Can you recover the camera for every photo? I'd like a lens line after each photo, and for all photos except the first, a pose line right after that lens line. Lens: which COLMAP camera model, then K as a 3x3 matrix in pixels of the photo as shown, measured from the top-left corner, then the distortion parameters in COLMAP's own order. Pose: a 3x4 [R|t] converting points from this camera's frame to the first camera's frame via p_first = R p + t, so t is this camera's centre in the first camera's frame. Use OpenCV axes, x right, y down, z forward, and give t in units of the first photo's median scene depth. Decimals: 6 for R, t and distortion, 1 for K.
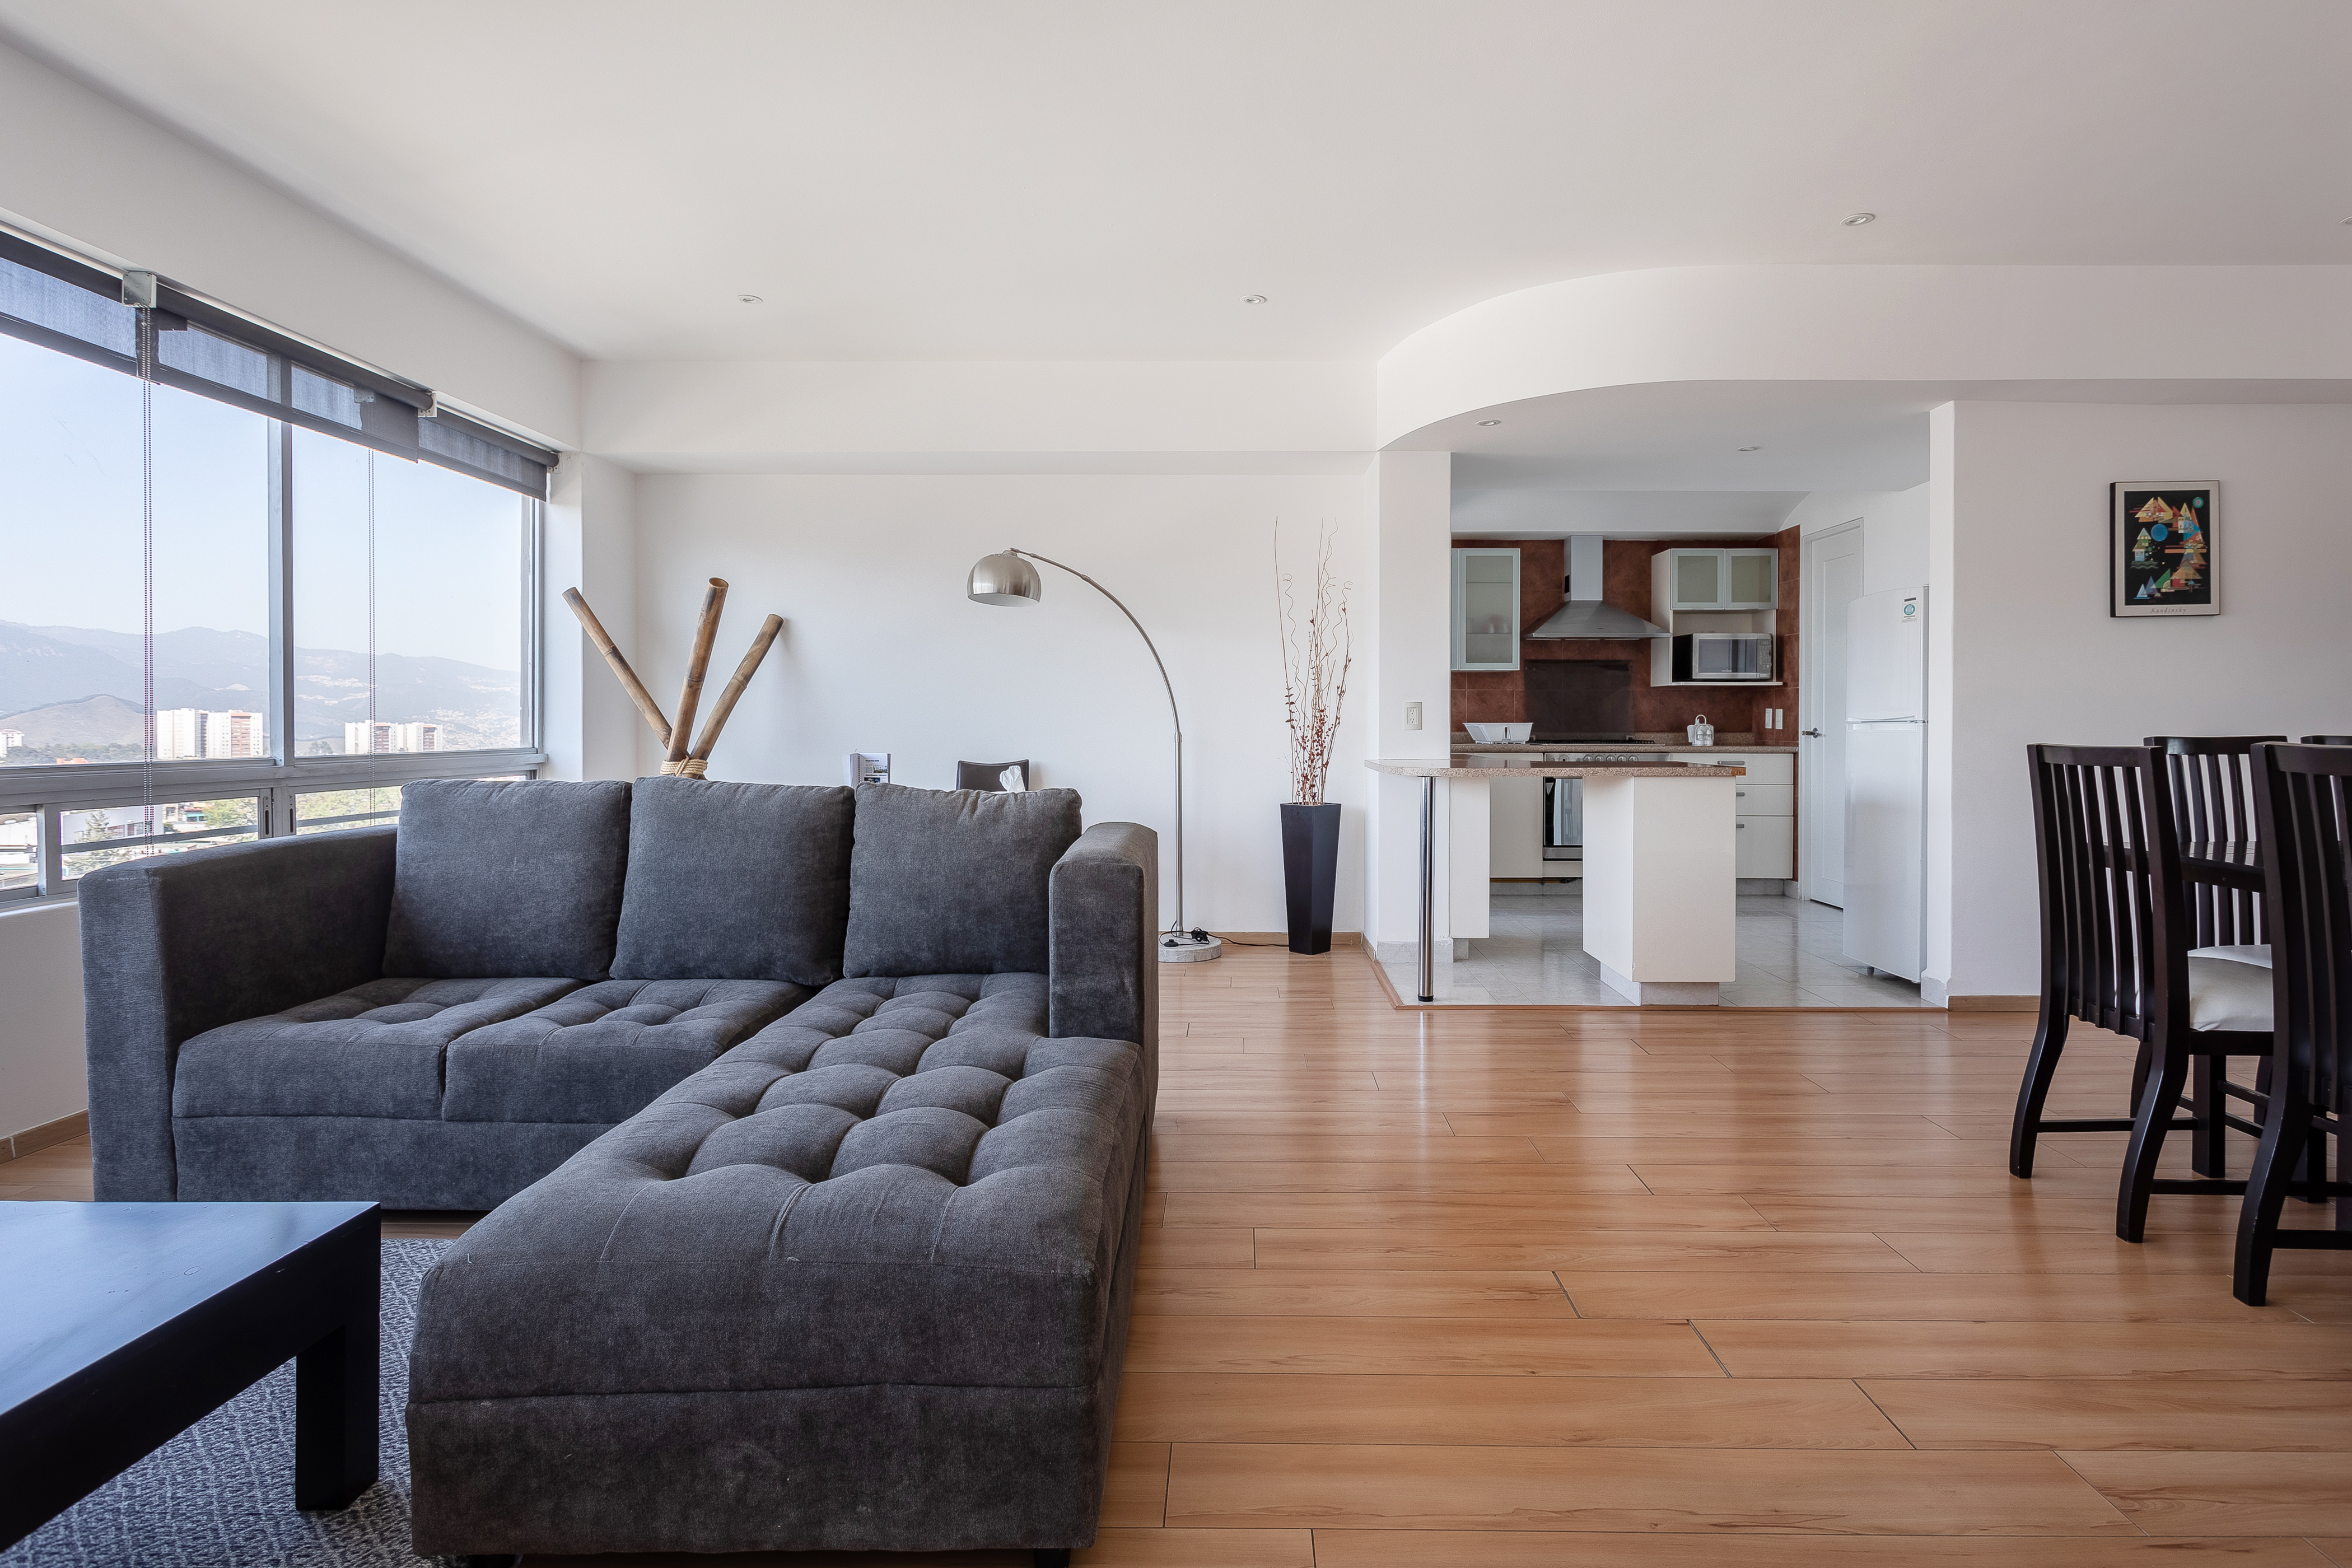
lens RADIAL K [[1154.4, 0, 1241.9], [0, 1154.4, 720.8], [0, 0, 1]] dist [-0.003778, 0.002207]
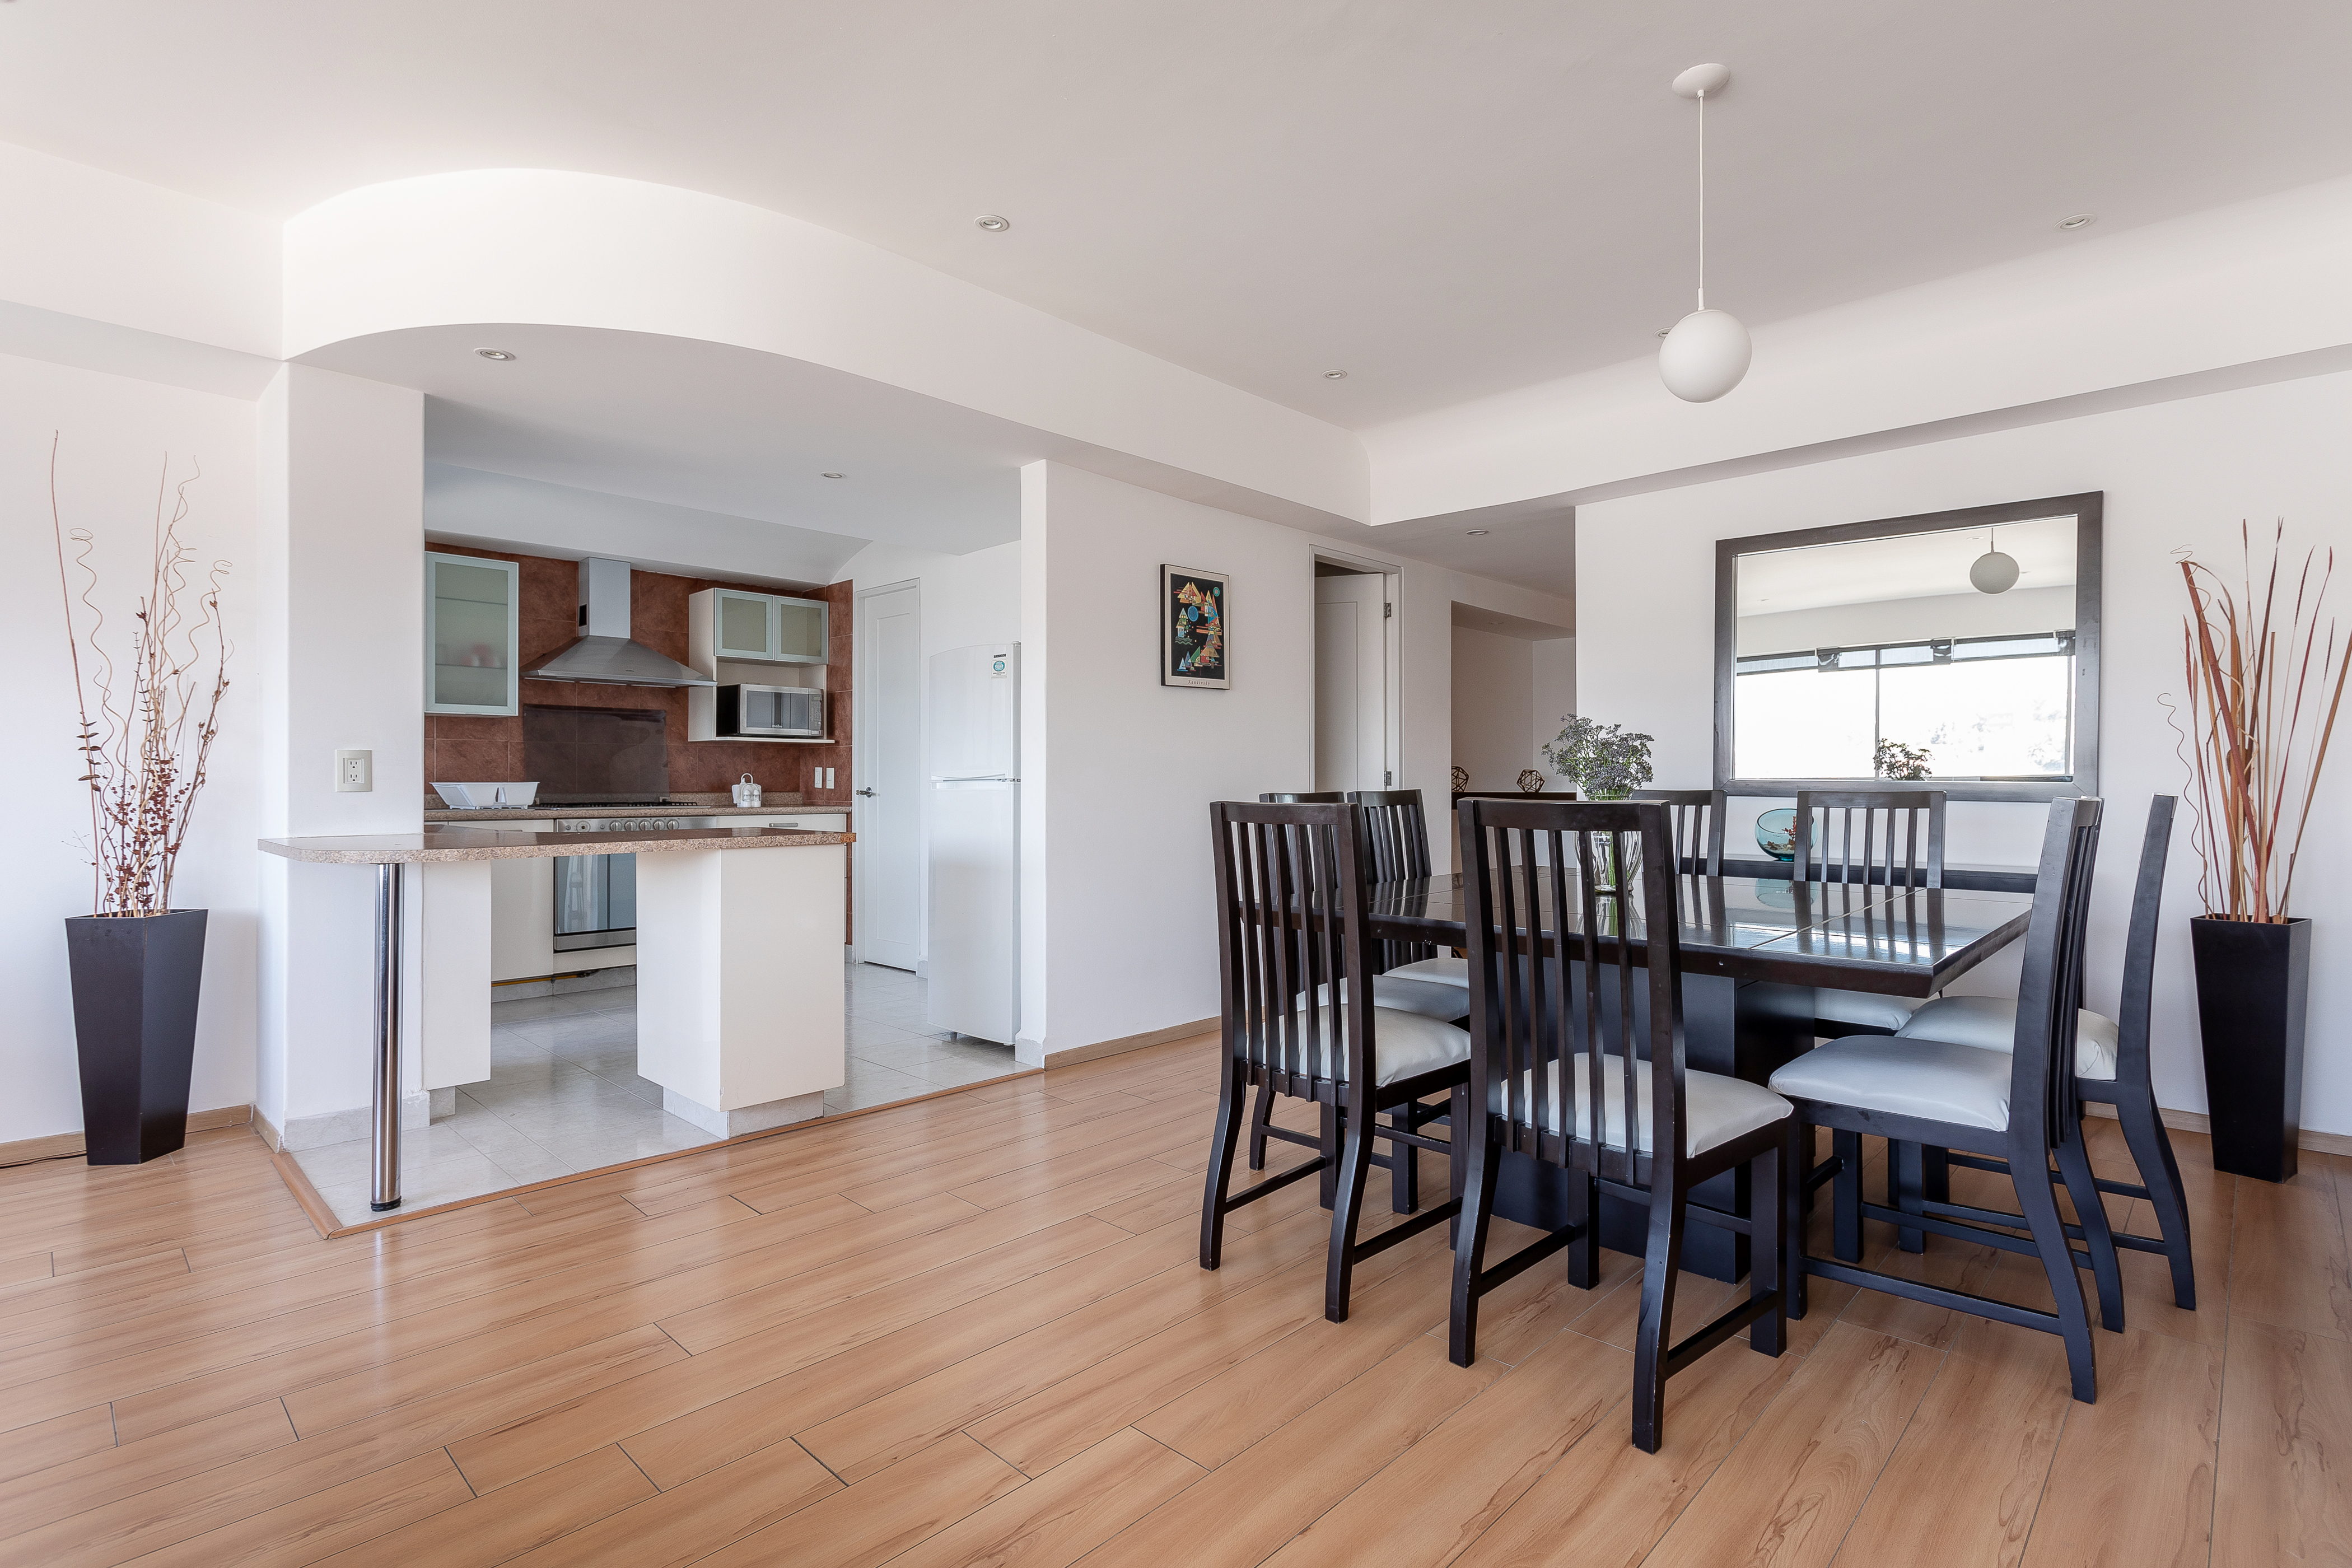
lens RADIAL K [[1110.6, 0, 1251.6], [0, 1110.6, 784.1], [0, 0, 1]] dist [0.005007, 0.000420]
pose [[0.669941, -0.001585, 0.742413, 0.015214], [-0.000215, 0.999997, 0.002329, 0.001576], [-0.742415, -0.001720, 0.669938, 0.166975]]
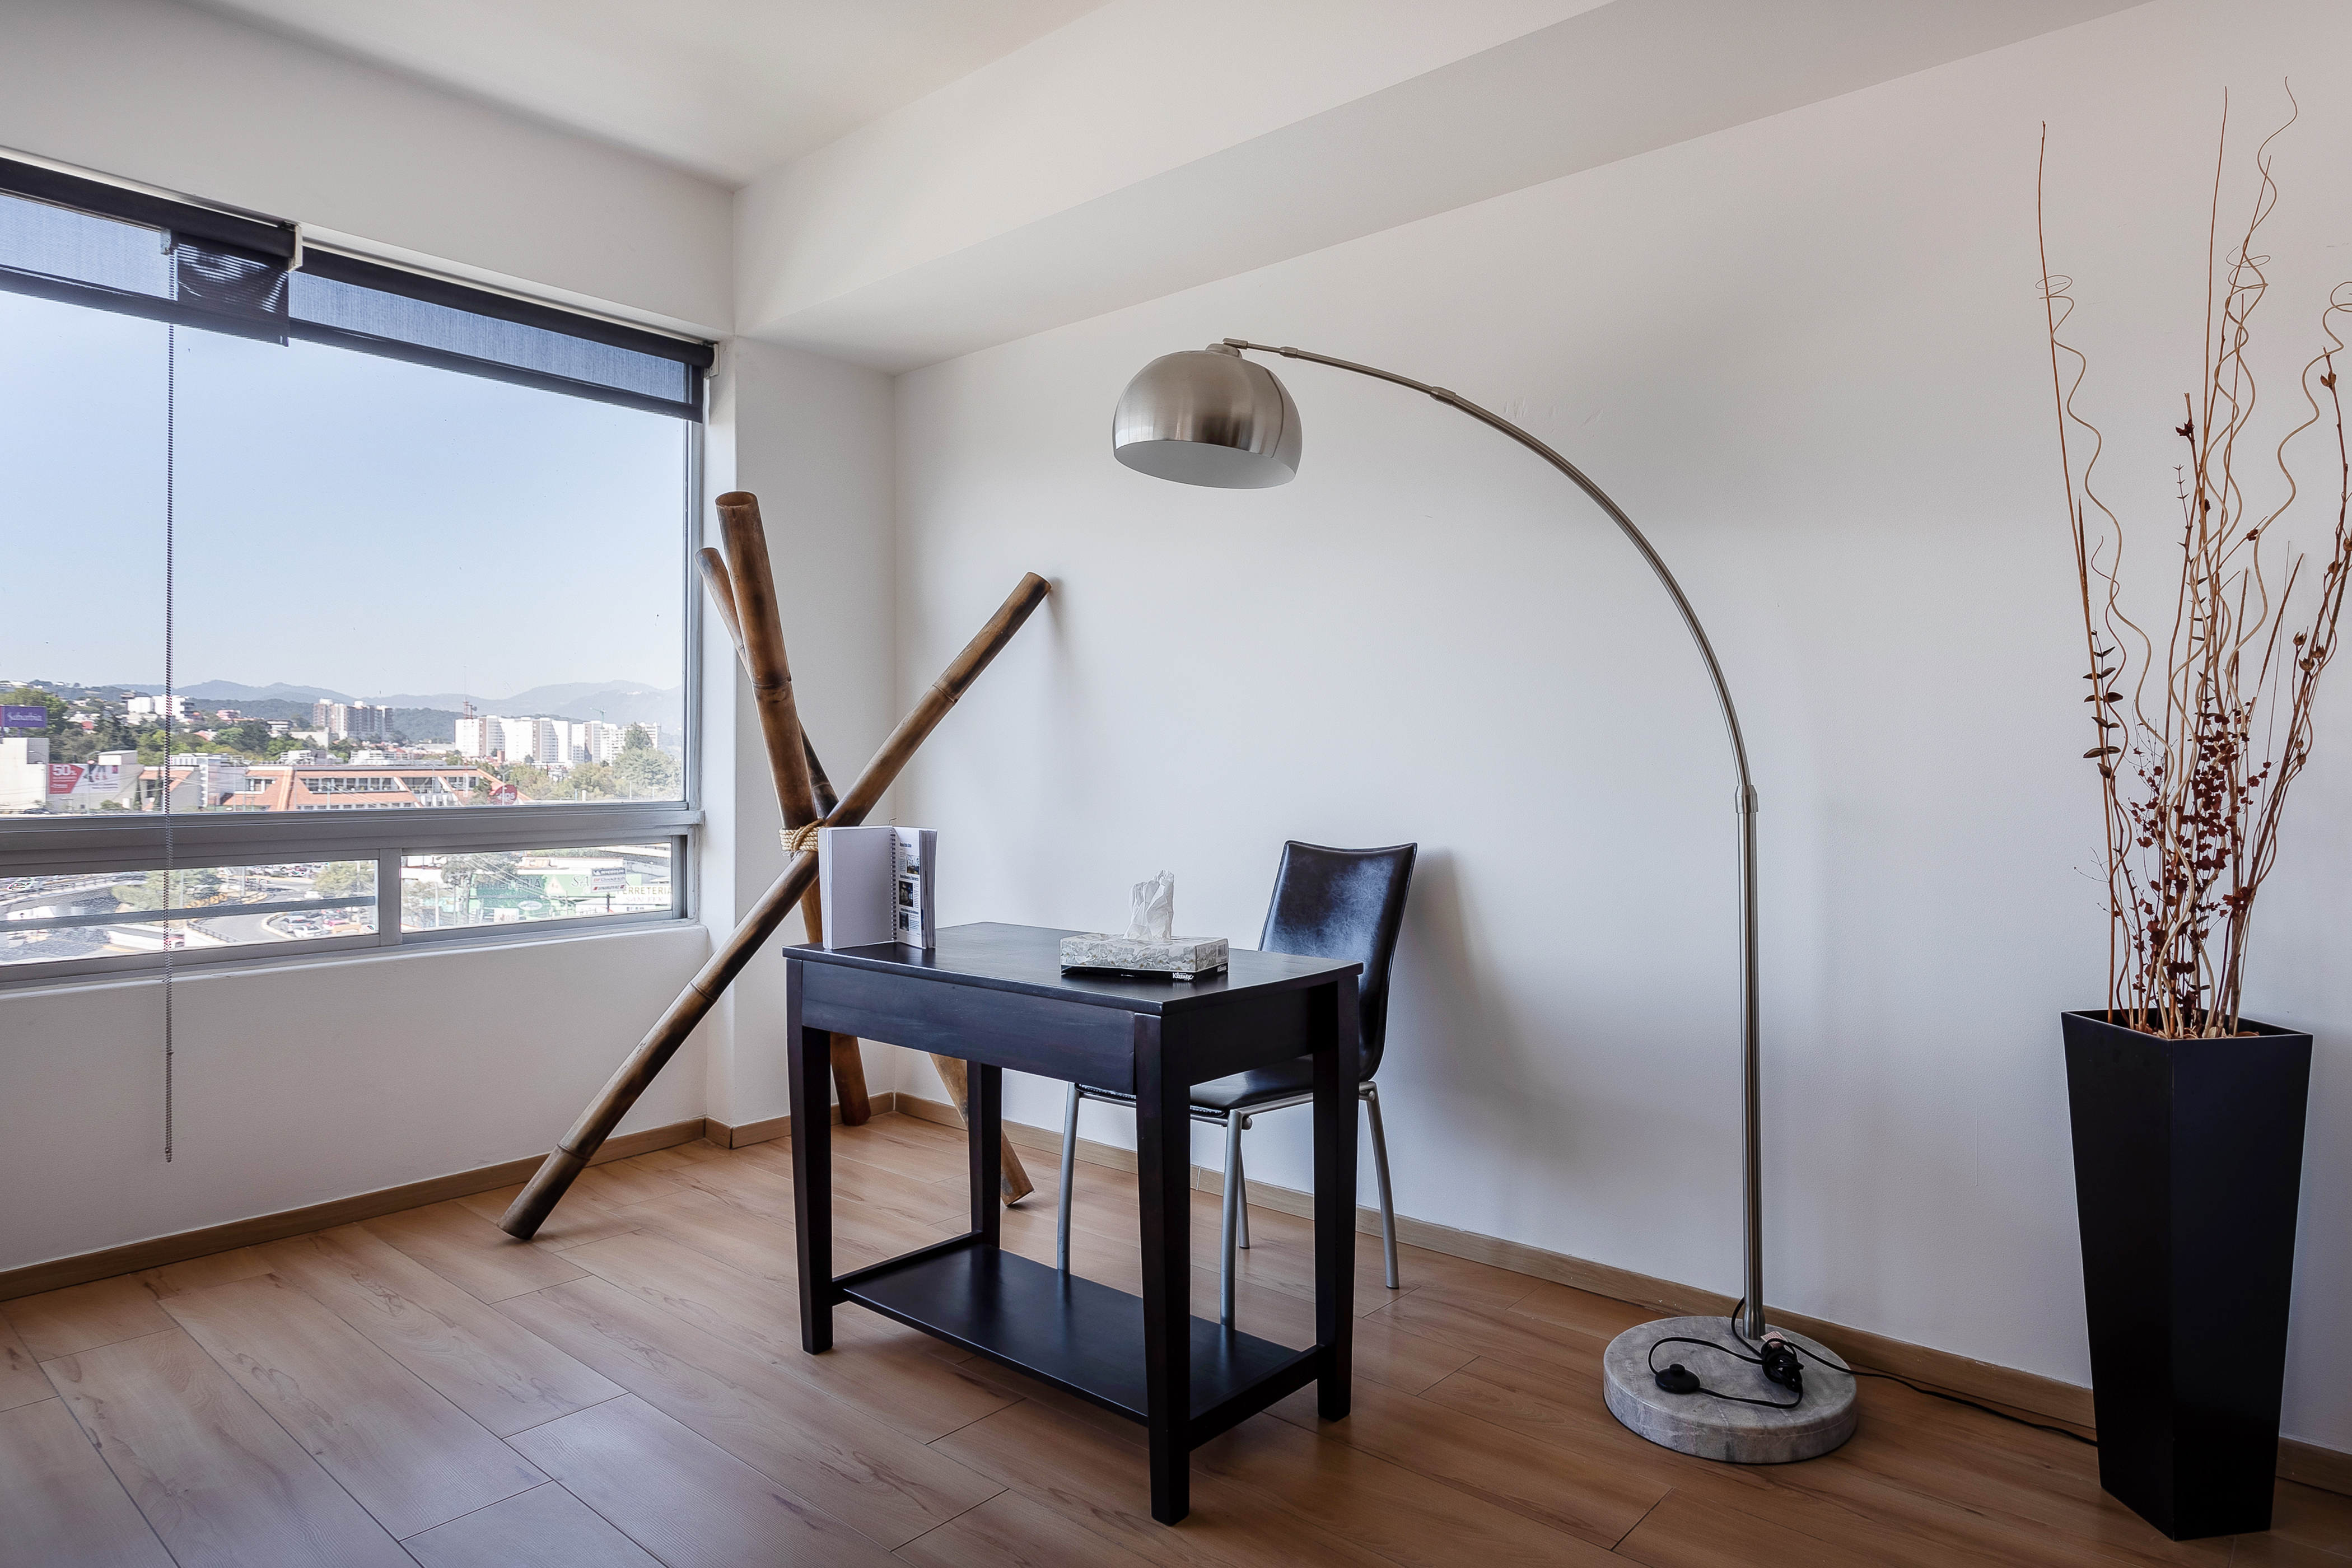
lens RADIAL K [[1370.8, 0, 1207.4], [0, 1370.8, 715.1], [0, 0, 1]] dist [-0.002399, 0.004434]
pose [[0.752748, -0.022564, -0.657922, 0.104483], [0.002987, 0.999519, -0.030862, 0.000666], [0.658302, 0.021266, 0.752454, 0.552368]]
